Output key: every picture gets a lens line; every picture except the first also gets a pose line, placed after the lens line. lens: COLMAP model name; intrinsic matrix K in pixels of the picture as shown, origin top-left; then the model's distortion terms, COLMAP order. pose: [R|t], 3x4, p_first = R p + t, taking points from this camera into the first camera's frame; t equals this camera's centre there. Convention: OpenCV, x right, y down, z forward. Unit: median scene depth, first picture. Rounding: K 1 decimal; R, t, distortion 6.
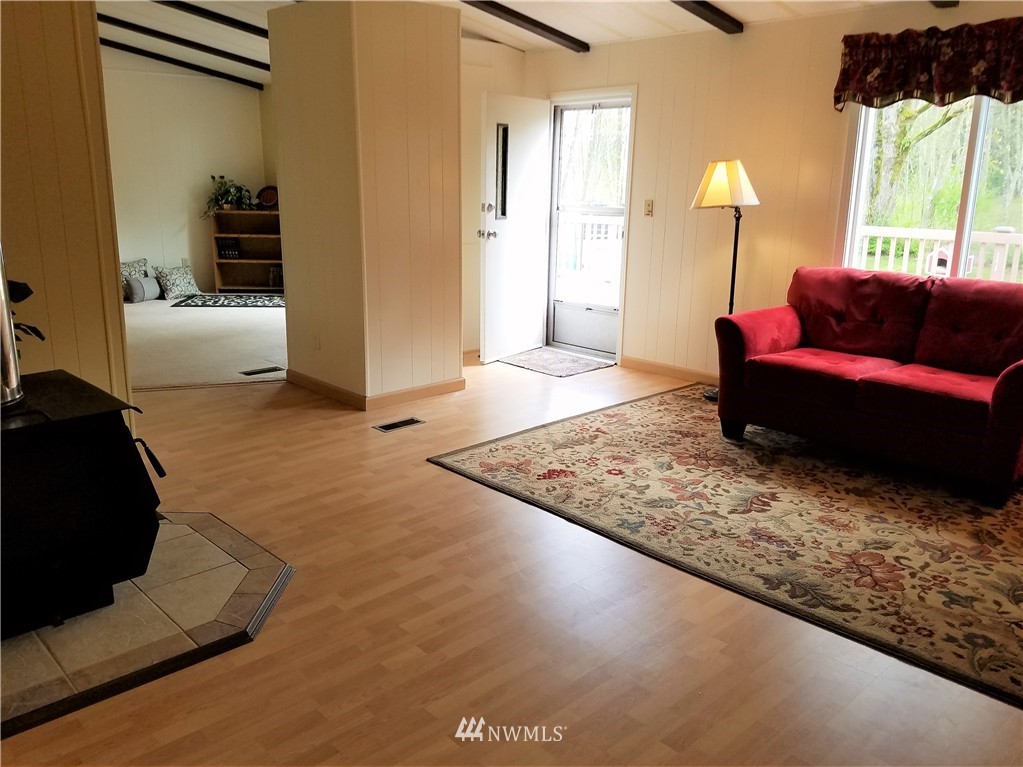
lens RADIAL K [[845.6, 0, 511.5], [0, 845.6, 383.5], [0, 0, 1]] dist [0.069697, -0.134671]
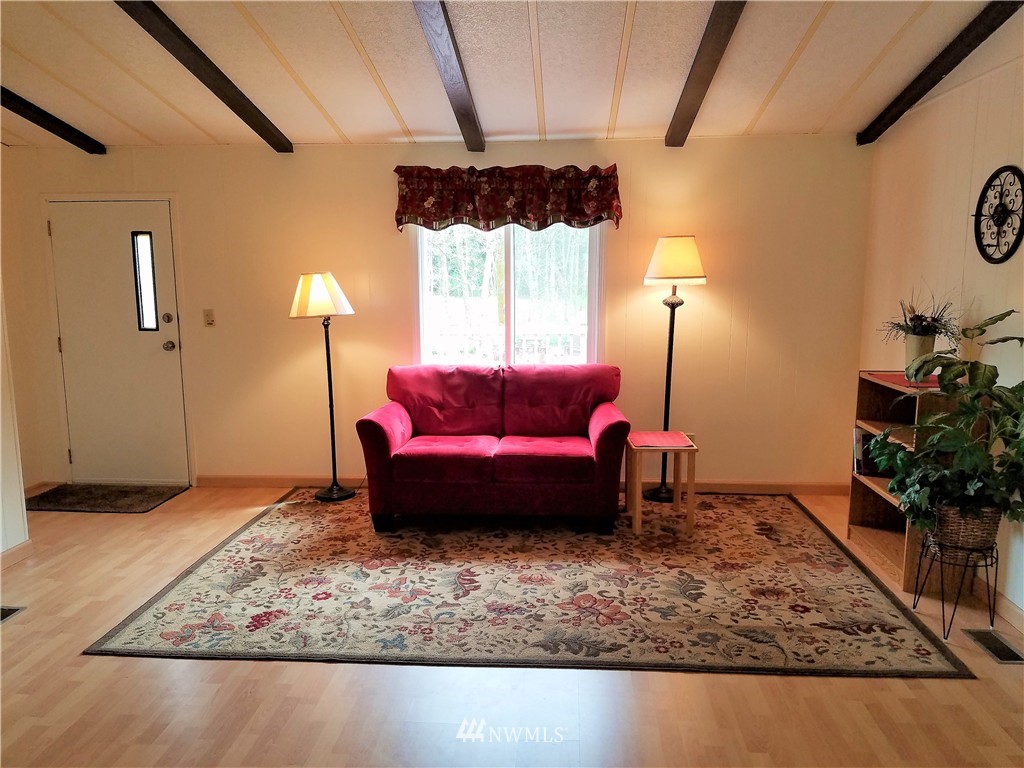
lens RADIAL K [[775.1, 0, 516.6], [0, 775.1, 399.5], [0, 0, 1]] dist [0.293411, -0.580016]
pose [[0.712204, -0.120380, 0.691573, -0.309766], [0.175854, 0.984368, -0.009754, -0.064997], [-0.679588, 0.128562, 0.722240, 0.173407]]
